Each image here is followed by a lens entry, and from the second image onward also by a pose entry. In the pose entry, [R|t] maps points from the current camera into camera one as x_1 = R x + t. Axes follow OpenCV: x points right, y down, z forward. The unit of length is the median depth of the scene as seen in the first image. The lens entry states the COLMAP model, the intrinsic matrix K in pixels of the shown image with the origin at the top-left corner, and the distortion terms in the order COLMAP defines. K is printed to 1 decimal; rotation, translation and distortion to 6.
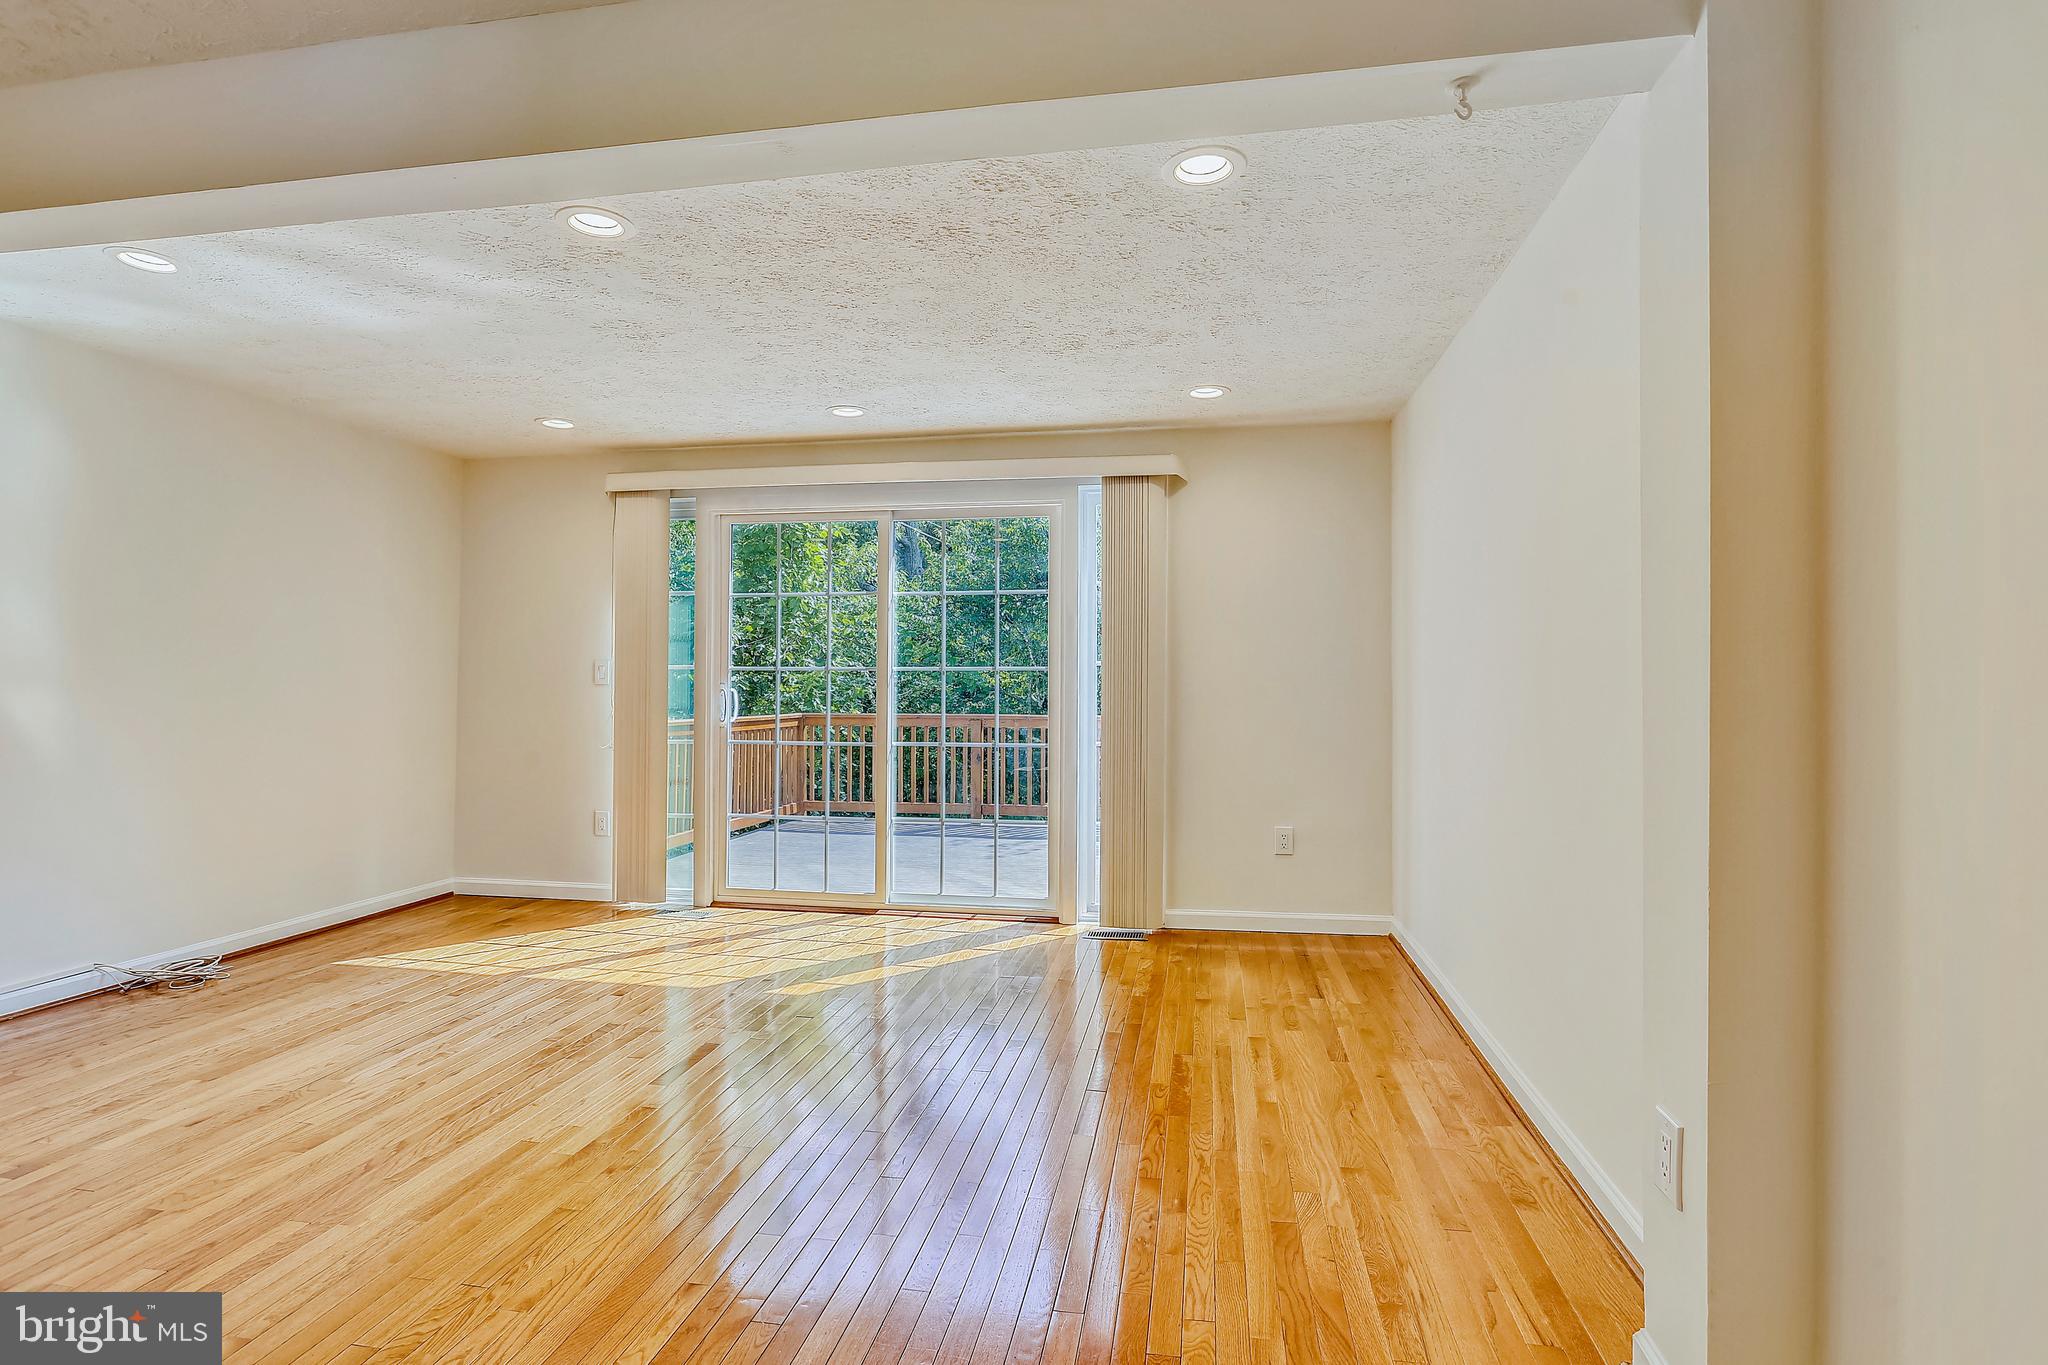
lens RADIAL K [[1068.3, 0, 1013.3], [0, 1068.3, 674.5], [0, 0, 1]] dist [-0.003803, 0.003302]
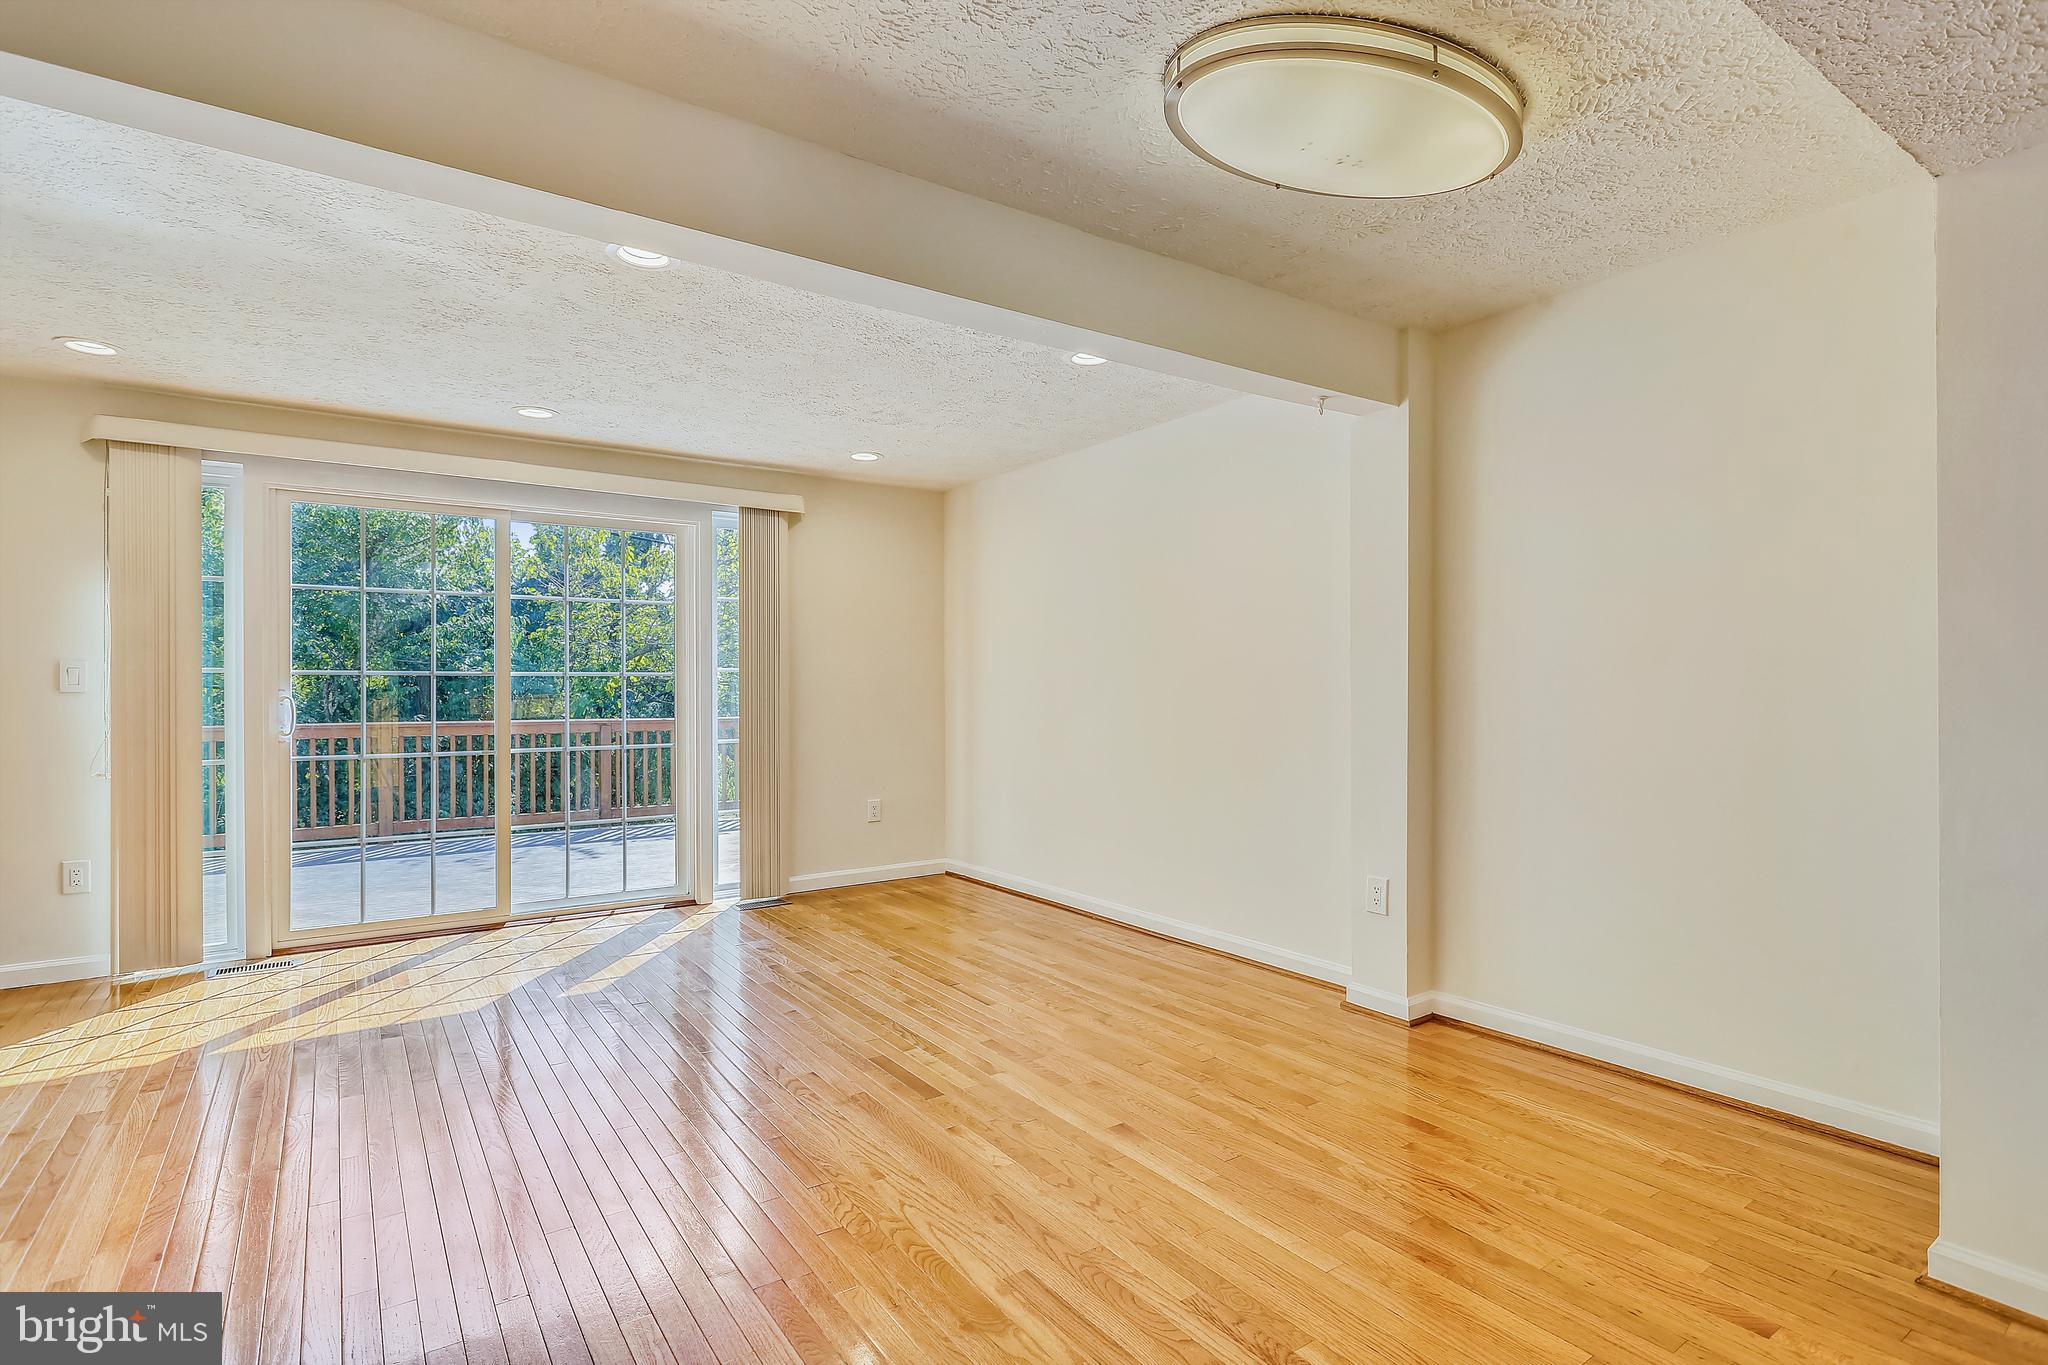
lens RADIAL K [[1068.3, 0, 1014.3], [0, 1068.3, 690.4], [0, 0, 1]] dist [-0.003803, 0.003302]
pose [[0.687535, -0.006781, 0.726119, -0.523651], [-0.002473, 0.999929, 0.011680, -0.002936], [-0.726147, -0.009826, 0.687469, 0.001970]]
